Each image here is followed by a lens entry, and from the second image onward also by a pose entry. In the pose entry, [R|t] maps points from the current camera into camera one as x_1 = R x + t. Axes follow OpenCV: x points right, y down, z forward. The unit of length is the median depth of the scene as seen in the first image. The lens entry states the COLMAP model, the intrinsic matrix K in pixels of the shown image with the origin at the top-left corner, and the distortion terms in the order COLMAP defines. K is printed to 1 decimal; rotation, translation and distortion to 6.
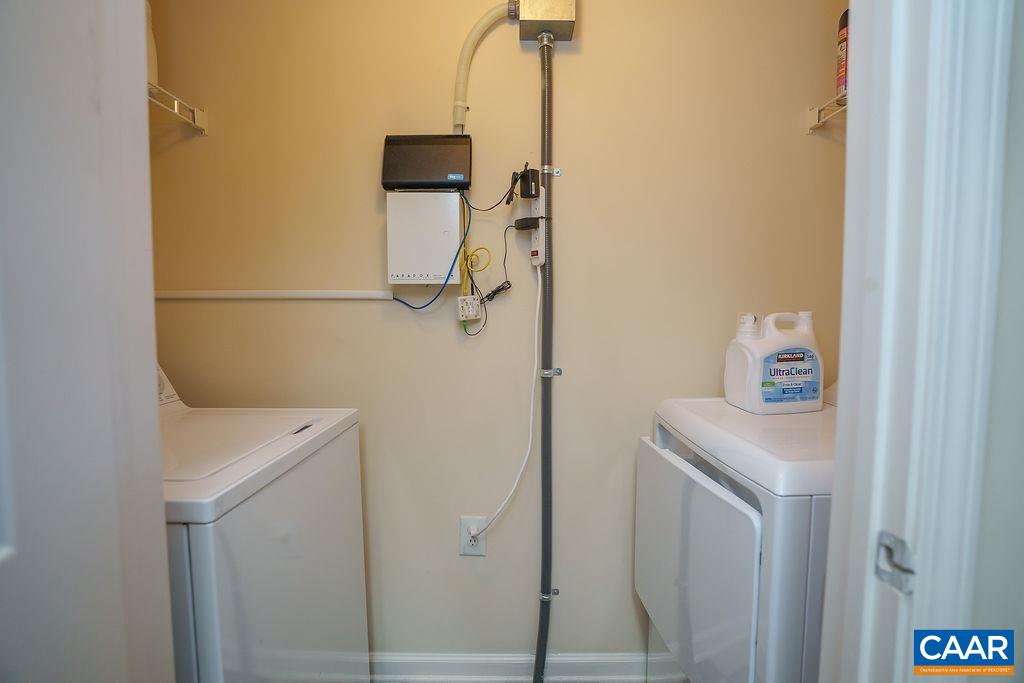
lens RADIAL K [[471.5, 0, 514.6], [0, 471.5, 335.7], [0, 0, 1]] dist [-0.075738, 0.028243]
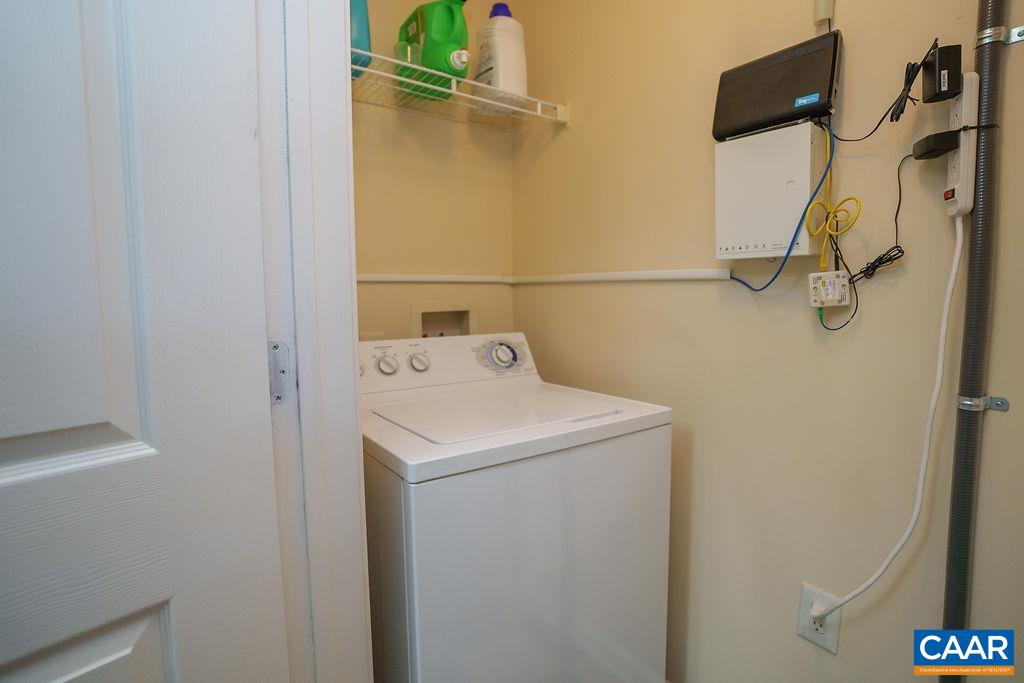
lens RADIAL K [[498.2, 0, 514.3], [0, 498.2, 334.1], [0, 0, 1]] dist [-0.080738, 0.031472]
pose [[0.603504, 0.060927, -0.795028, 0.196717], [-0.041753, 0.998123, 0.044797, -0.007327], [0.796266, 0.006160, 0.604916, 0.222670]]
